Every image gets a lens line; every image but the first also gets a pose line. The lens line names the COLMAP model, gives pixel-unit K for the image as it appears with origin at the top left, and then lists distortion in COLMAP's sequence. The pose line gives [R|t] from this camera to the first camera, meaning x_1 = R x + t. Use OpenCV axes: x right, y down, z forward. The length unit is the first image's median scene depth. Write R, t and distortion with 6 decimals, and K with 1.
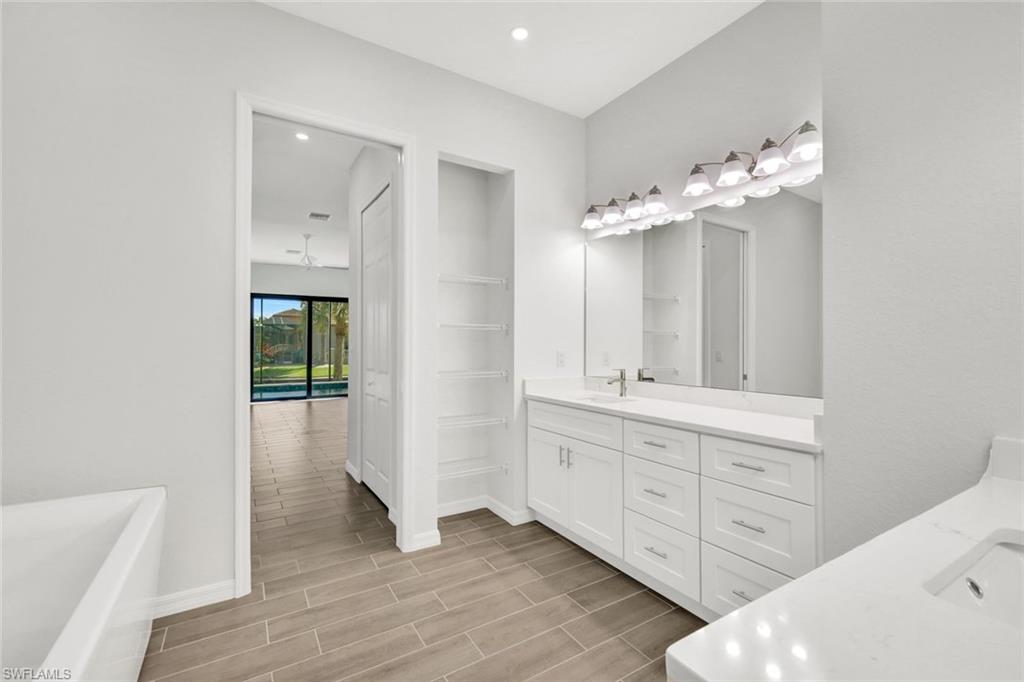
lens RADIAL K [[445.3, 0, 511.6], [0, 445.3, 335.5], [0, 0, 1]] dist [0.002854, 0.000024]
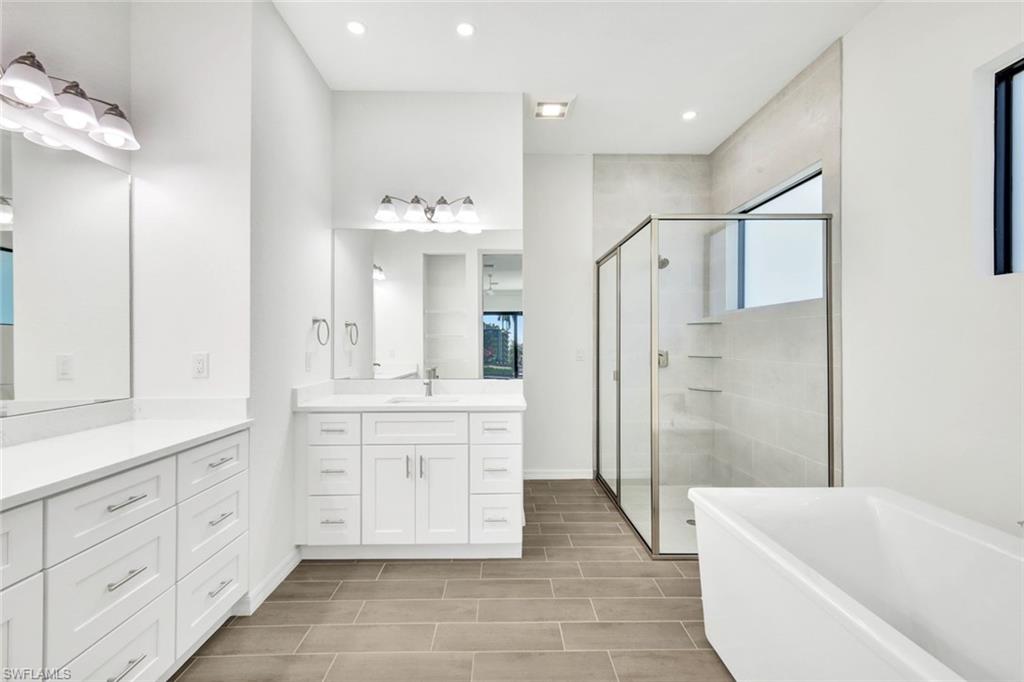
lens RADIAL K [[445.3, 0, 508.1], [0, 445.3, 346.2], [0, 0, 1]] dist [0.002854, 0.000024]
pose [[0.521960, 0.005233, 0.852954, -0.485052], [-0.008561, 0.999963, -0.000896, 0.022428], [-0.852927, -0.006835, 0.521986, 0.285183]]
